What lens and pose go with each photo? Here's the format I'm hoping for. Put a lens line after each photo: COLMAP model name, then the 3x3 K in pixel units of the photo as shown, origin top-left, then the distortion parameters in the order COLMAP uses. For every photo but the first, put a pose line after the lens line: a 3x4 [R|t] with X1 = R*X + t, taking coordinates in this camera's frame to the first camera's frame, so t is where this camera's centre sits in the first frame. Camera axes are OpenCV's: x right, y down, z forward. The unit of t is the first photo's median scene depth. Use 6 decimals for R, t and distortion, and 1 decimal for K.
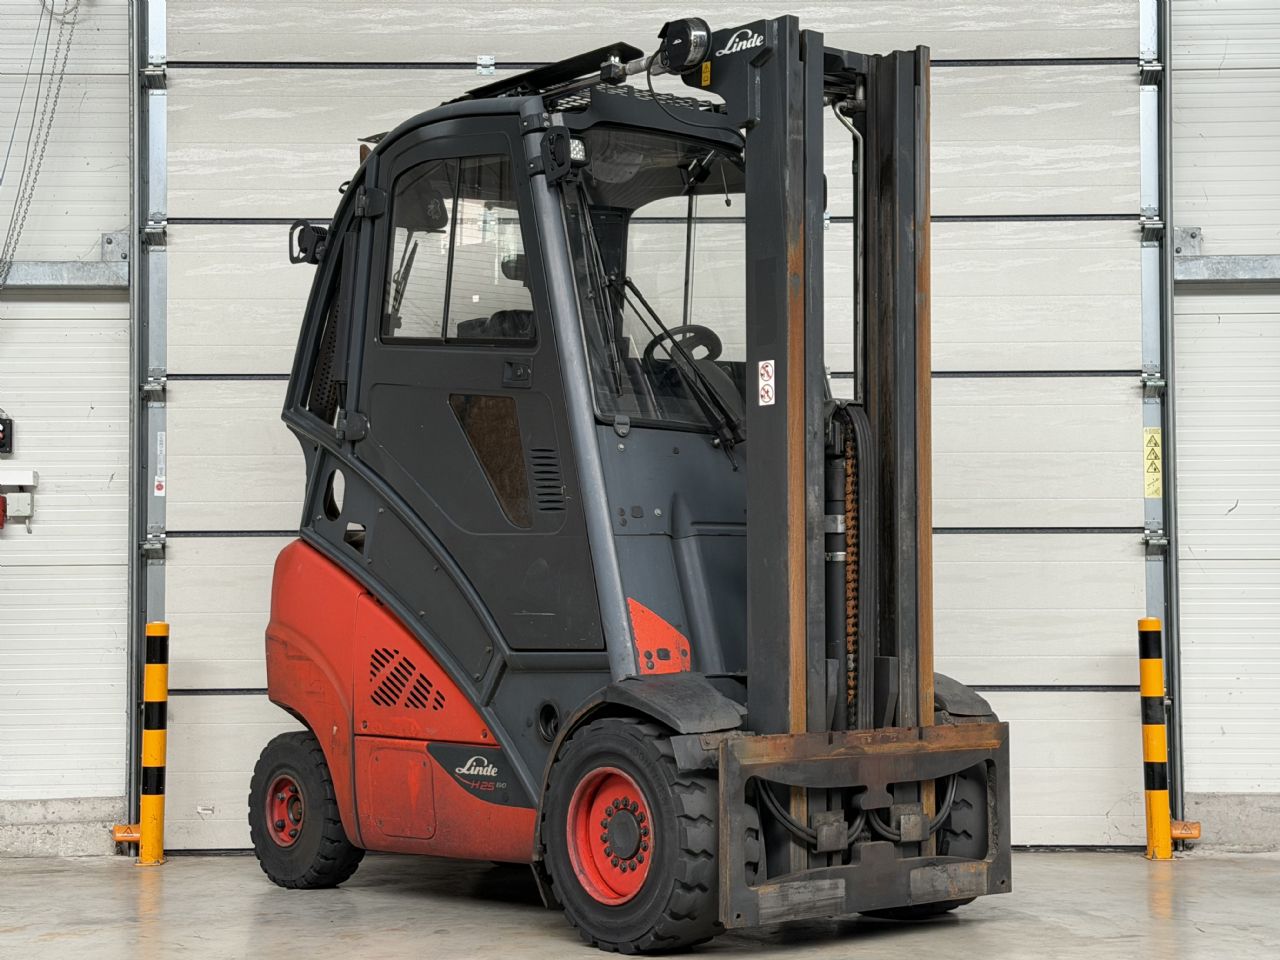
lens RADIAL K [[2209.0, 0, 640.8], [0, 2209.0, 475.8], [0, 0, 1]] dist [0.158835, -0.141849]
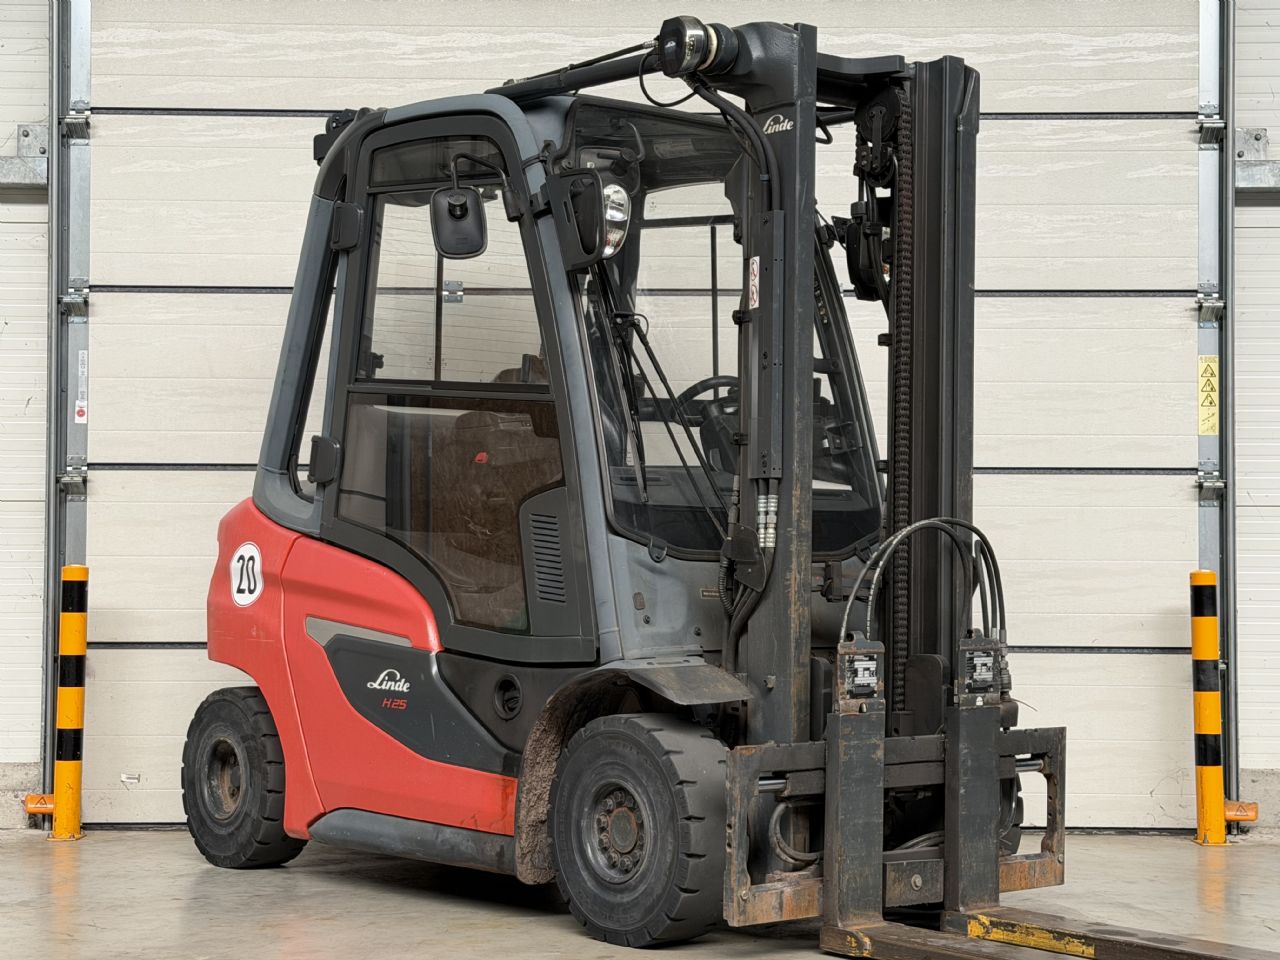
lens RADIAL K [[2238.9, 0, 639.2], [0, 2238.9, 481.9], [0, 0, 1]] dist [0.139669, -0.039490]
pose [[0.999952, 0.008938, -0.003918, 0.008768], [-0.008880, 0.999855, 0.014524, 0.017338], [0.004048, -0.014489, 0.999887, 0.105673]]
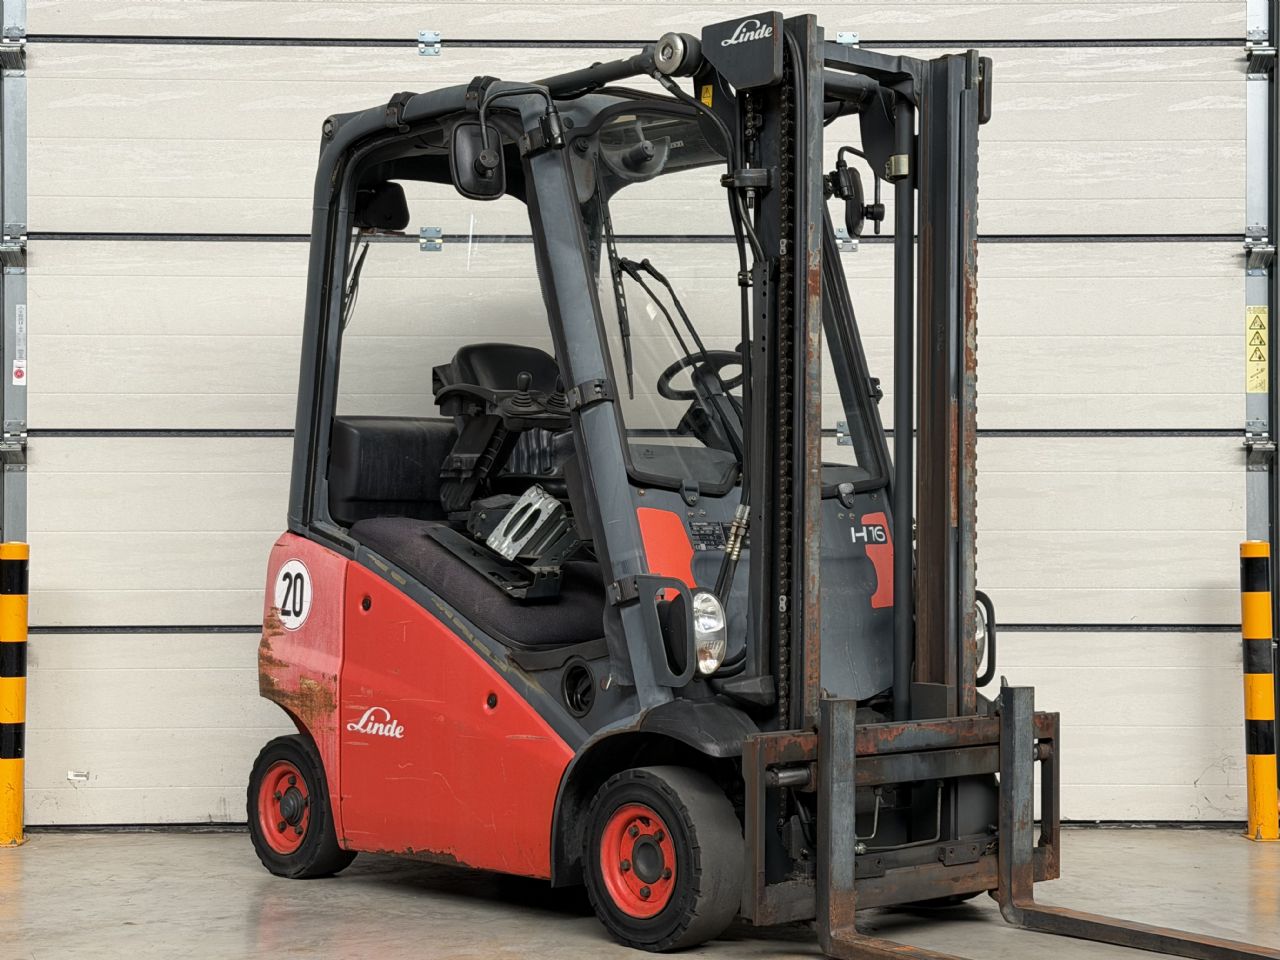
lens RADIAL K [[2218.9, 0, 645.4], [0, 2218.9, 477.7], [0, 0, 1]] dist [0.153063, -0.125606]
pose [[0.999853, 0.003820, 0.016724, -0.004879], [-0.004376, 0.999435, 0.033337, 0.014468], [-0.016587, -0.033405, 0.999304, 0.190096]]
